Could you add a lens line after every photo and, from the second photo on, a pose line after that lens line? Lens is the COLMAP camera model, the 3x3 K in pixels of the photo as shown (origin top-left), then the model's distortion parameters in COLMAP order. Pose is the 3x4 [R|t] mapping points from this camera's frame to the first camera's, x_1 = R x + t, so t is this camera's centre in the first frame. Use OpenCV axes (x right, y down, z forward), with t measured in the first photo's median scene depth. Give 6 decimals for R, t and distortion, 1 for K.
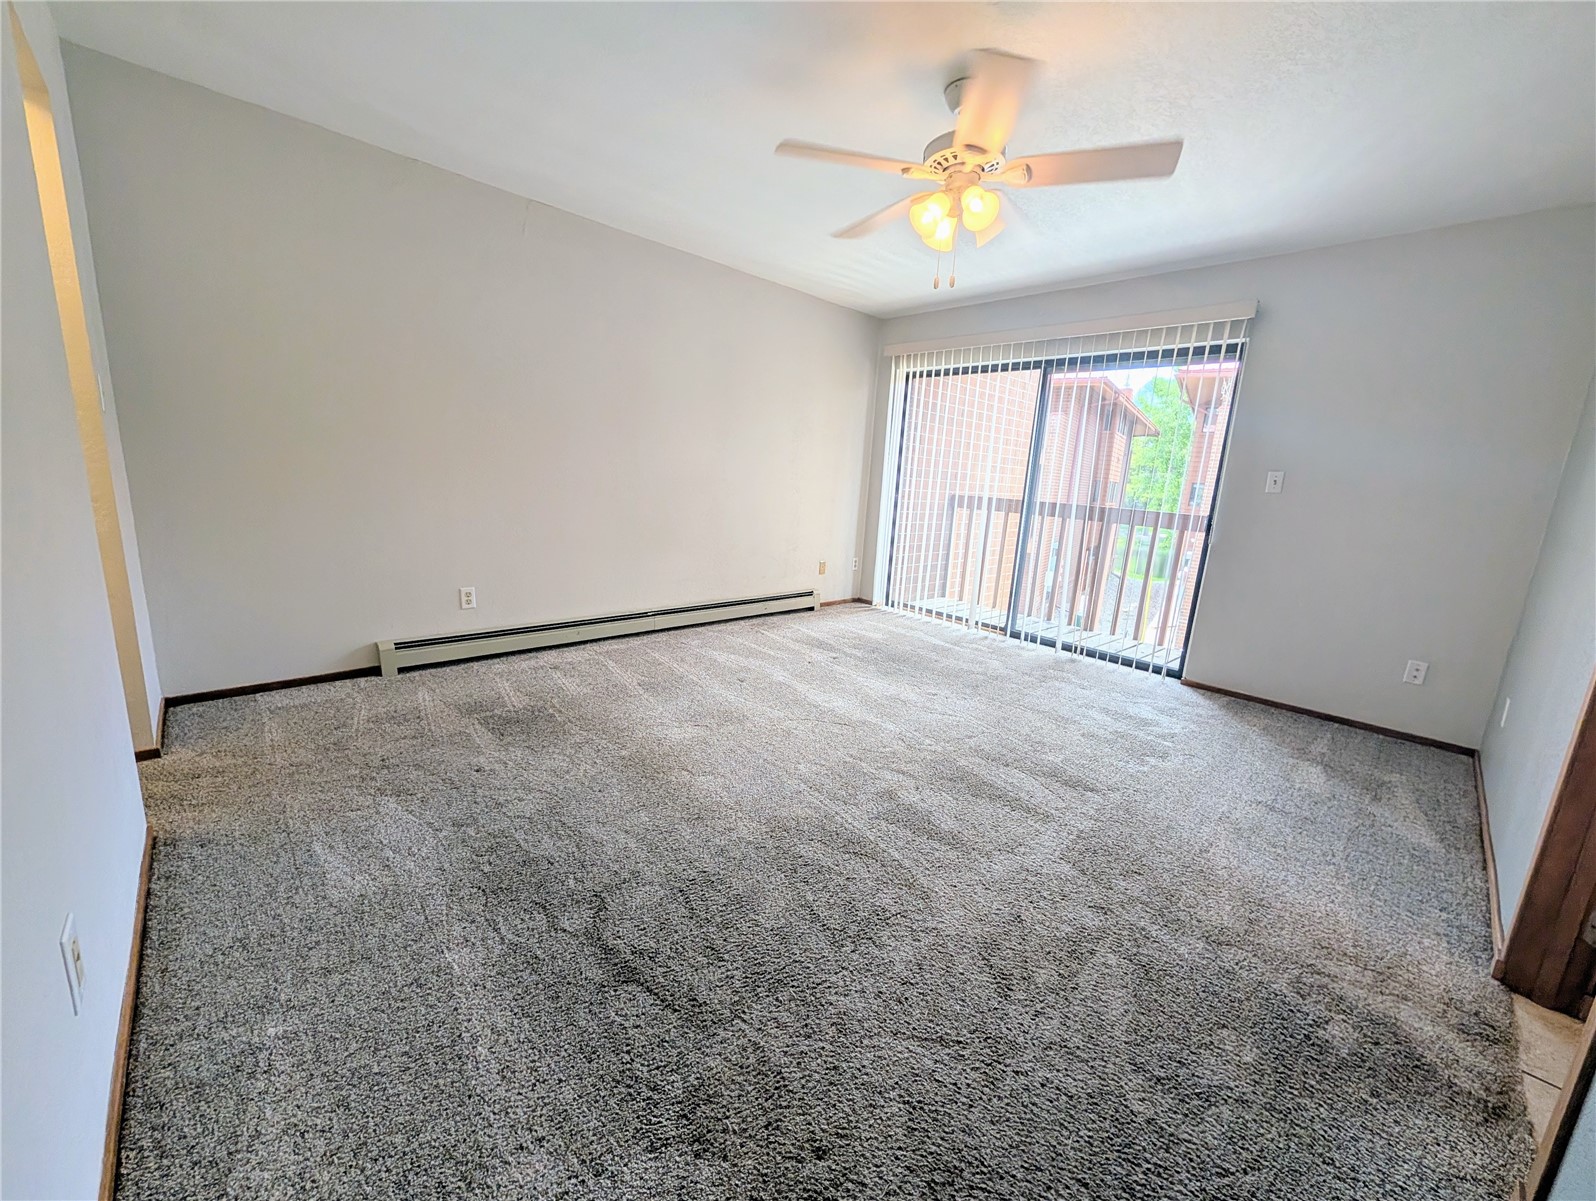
lens RADIAL K [[613.0, 0, 798.0], [0, 613.0, 597.3], [0, 0, 1]] dist [-0.005030, 0.000998]
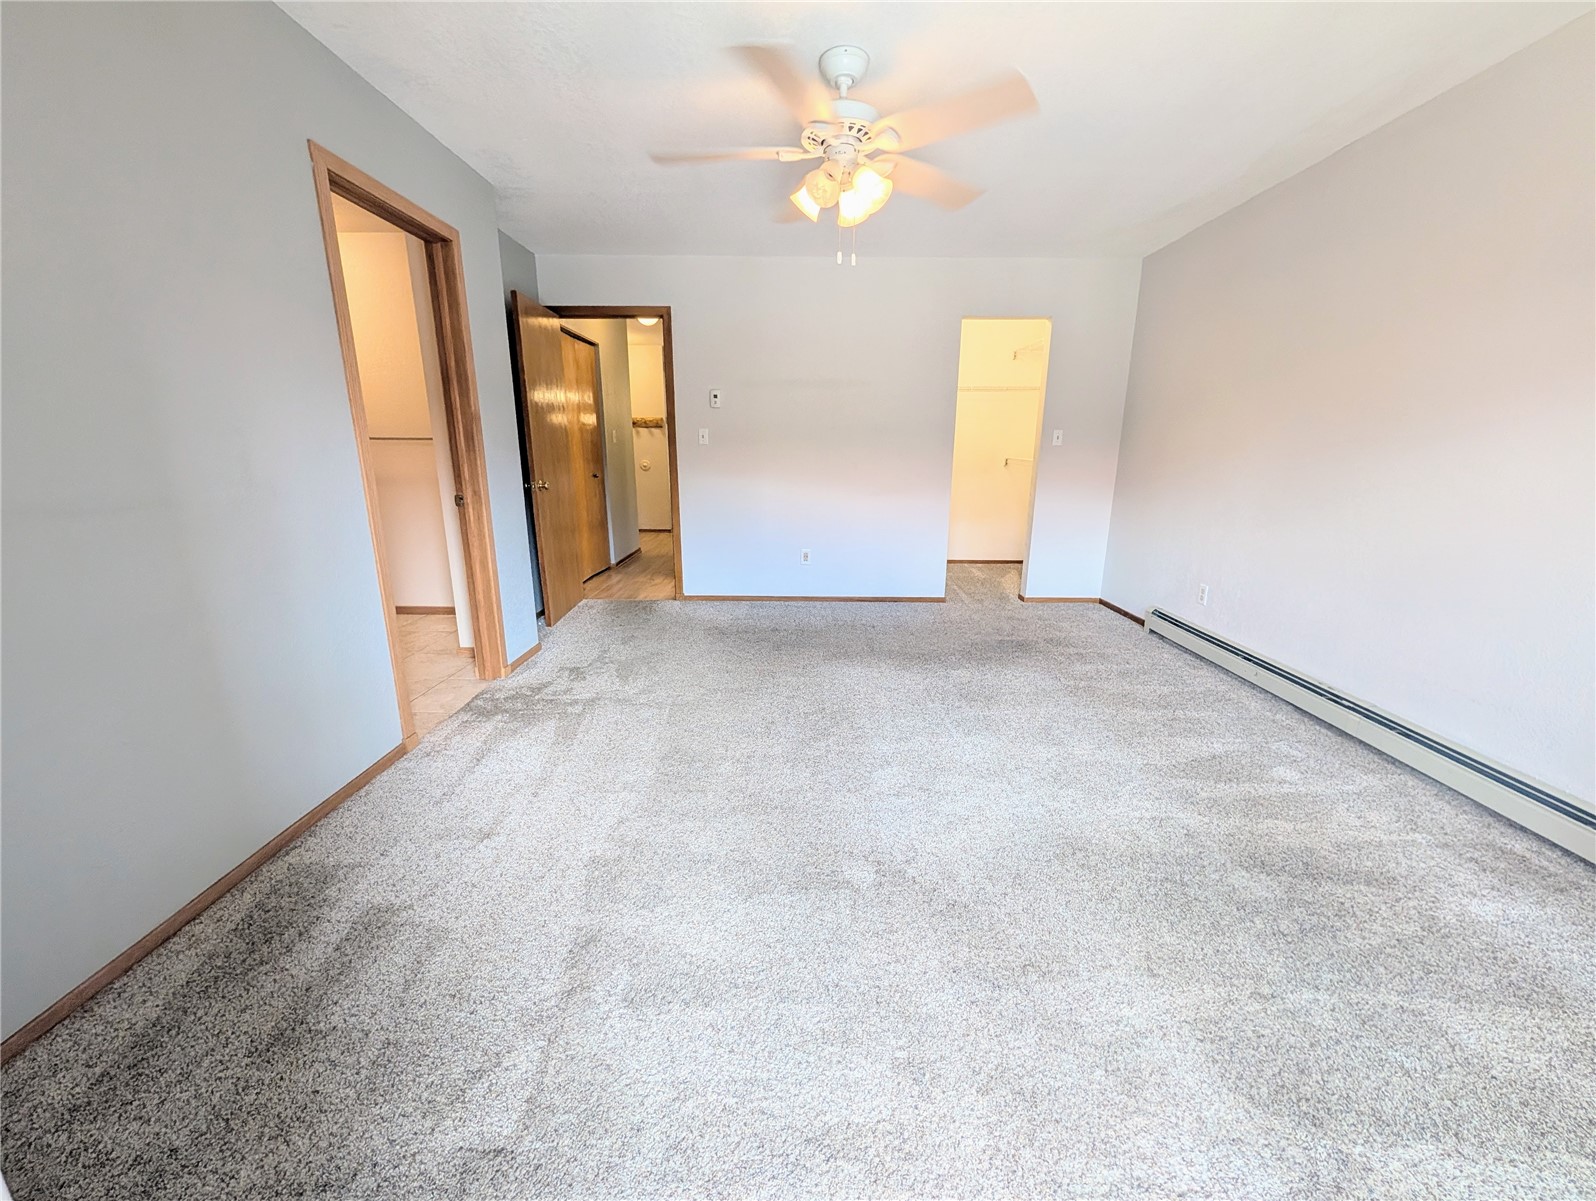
lens RADIAL K [[613.0, 0, 797.7], [0, 613.0, 598.8], [0, 0, 1]] dist [-0.005030, 0.000998]
pose [[-0.692751, 0.113895, -0.712127, 0.709932], [-0.189727, 0.923885, 0.332327, -0.212165], [0.695773, 0.365329, -0.618413, 1.173725]]
